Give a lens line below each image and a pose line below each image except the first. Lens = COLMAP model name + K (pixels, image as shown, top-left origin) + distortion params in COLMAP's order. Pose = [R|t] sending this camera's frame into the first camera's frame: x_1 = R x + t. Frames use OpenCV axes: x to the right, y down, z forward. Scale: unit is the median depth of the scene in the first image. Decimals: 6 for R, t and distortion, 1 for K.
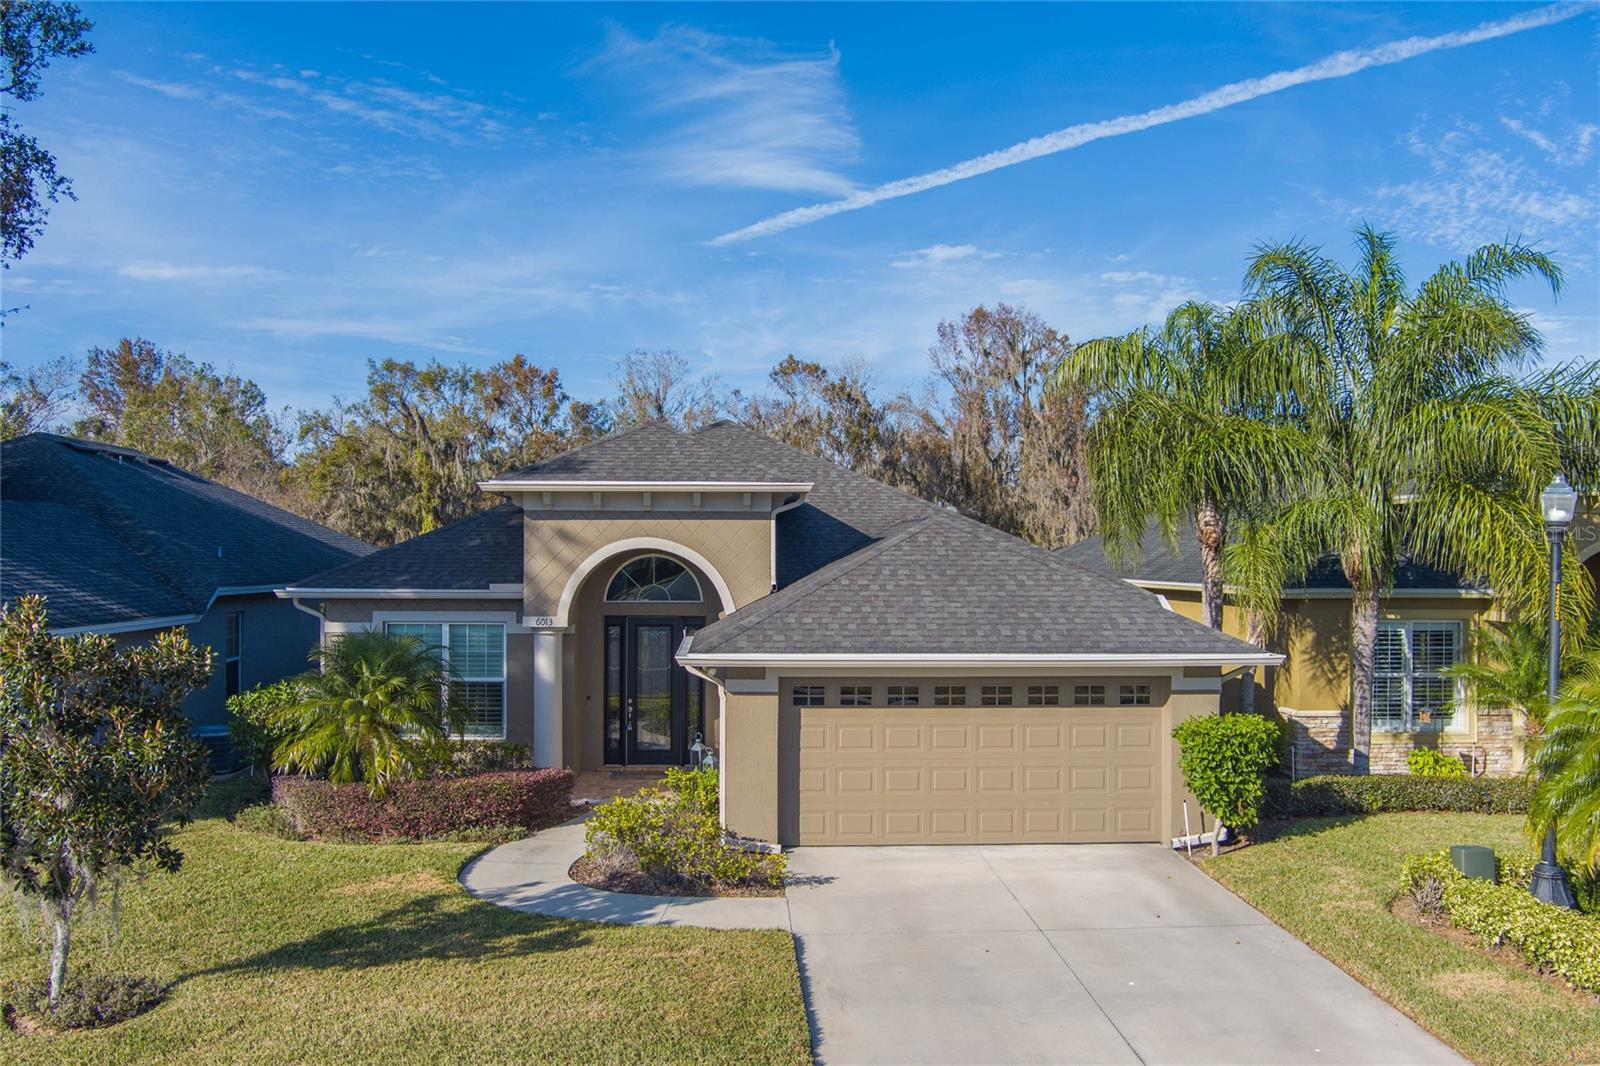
lens RADIAL K [[1297.1, 0, 800.0], [0, 1297.1, 533.0], [0, 0, 1]] dist [-0.068115, 0.007328]
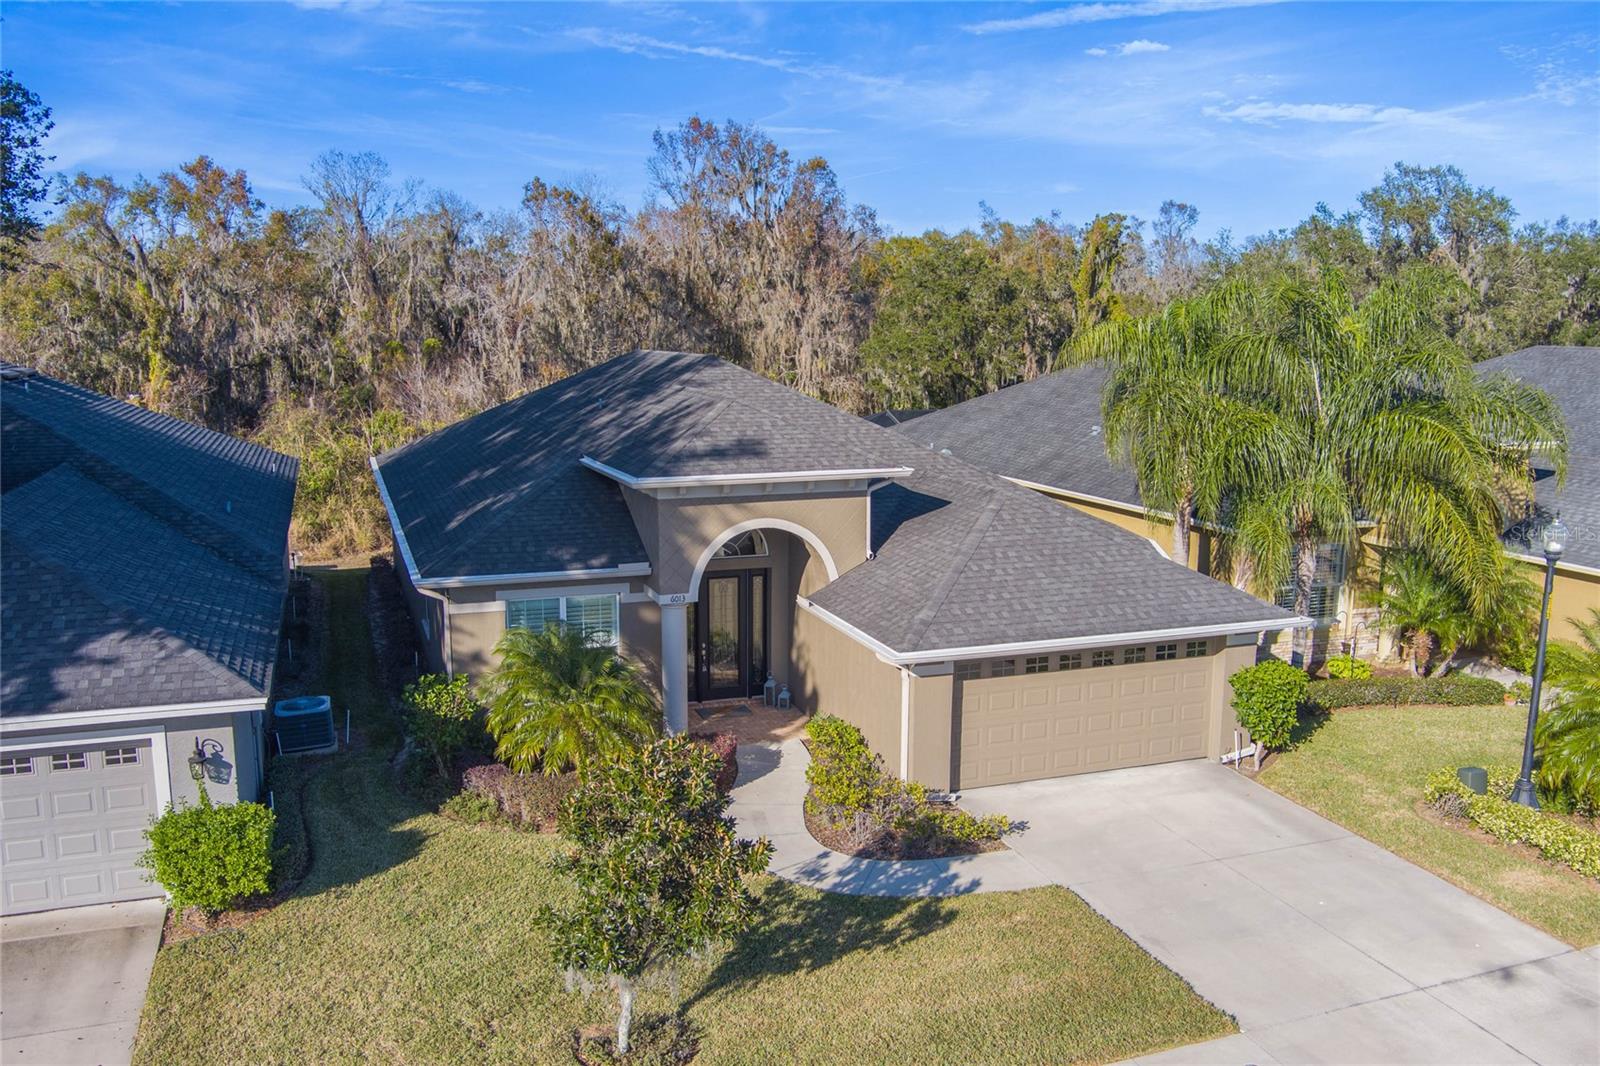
lens RADIAL K [[1312.9, 0, 800.0], [0, 1312.9, 533.0], [0, 0, 1]] dist [-0.065129, 0.002928]
pose [[0.957509, -0.047128, 0.284527, -0.409622], [-0.003993, 0.984297, 0.176473, -0.183240], [-0.288376, -0.170111, 0.942285, -0.077255]]
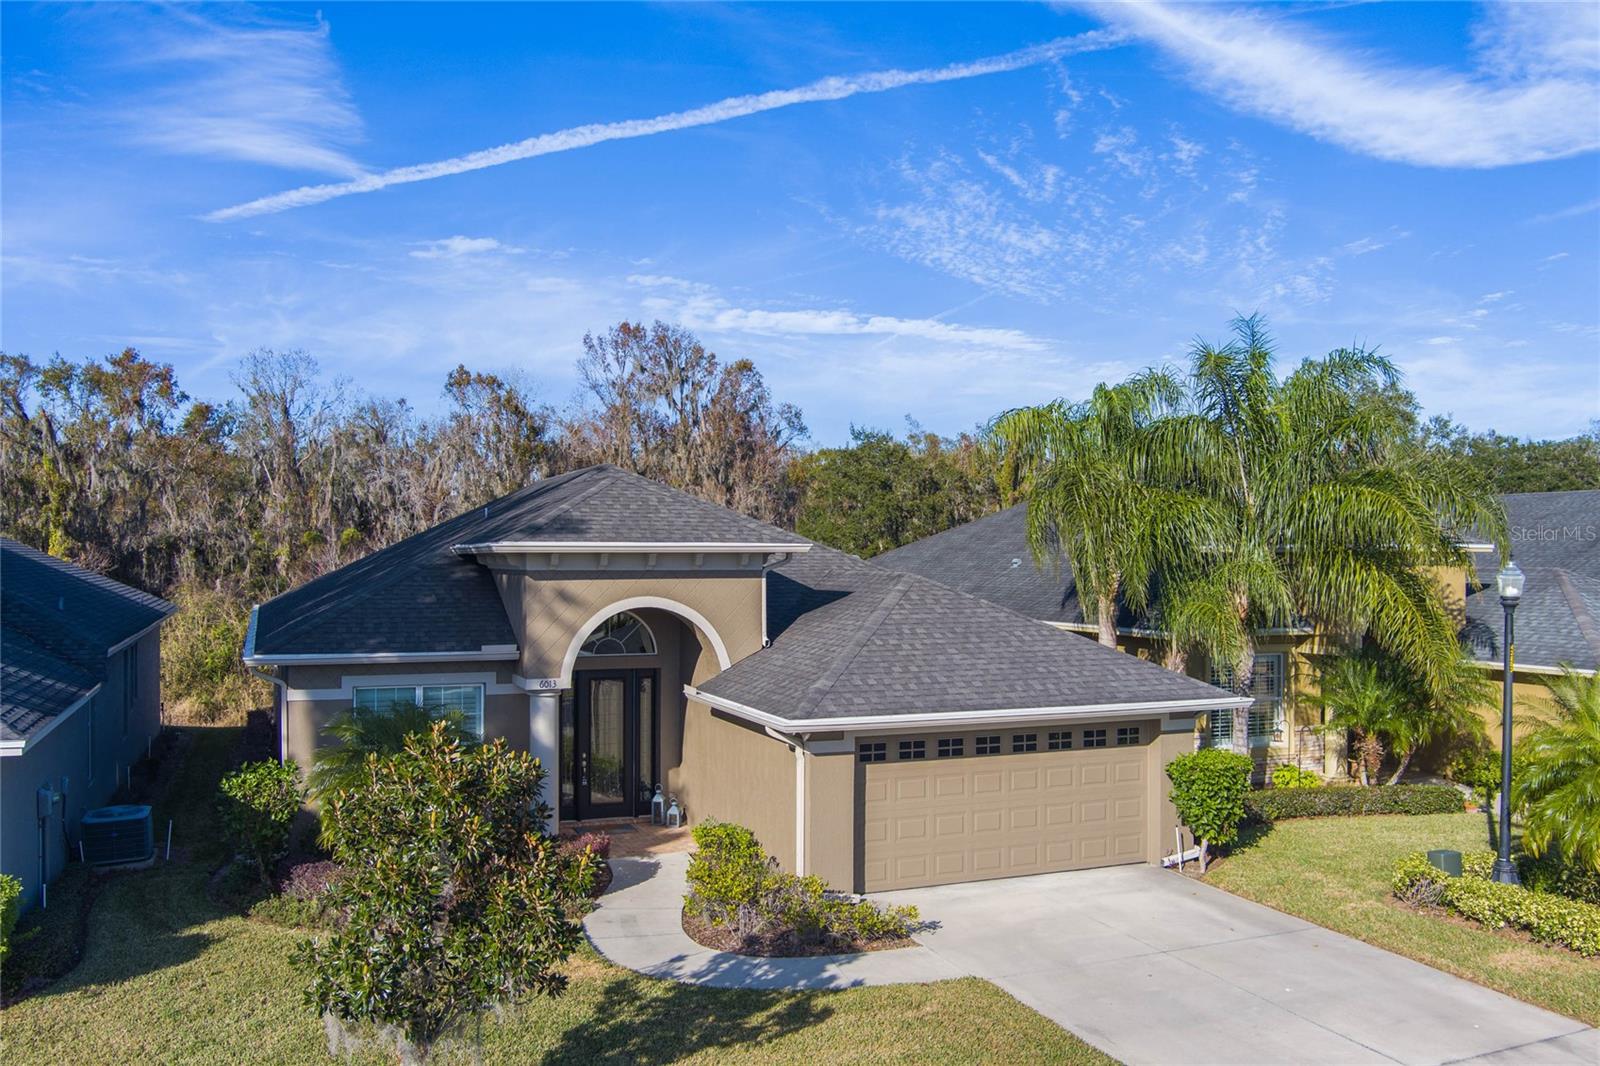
lens RADIAL K [[1297.1, 0, 800.0], [0, 1297.1, 533.0], [0, 0, 1]] dist [-0.068115, 0.007328]
pose [[0.942570, 0.003504, 0.333990, -0.341771], [-0.003646, 0.999993, -0.000202, -0.046543], [-0.333989, -0.001028, 0.942577, 0.009443]]
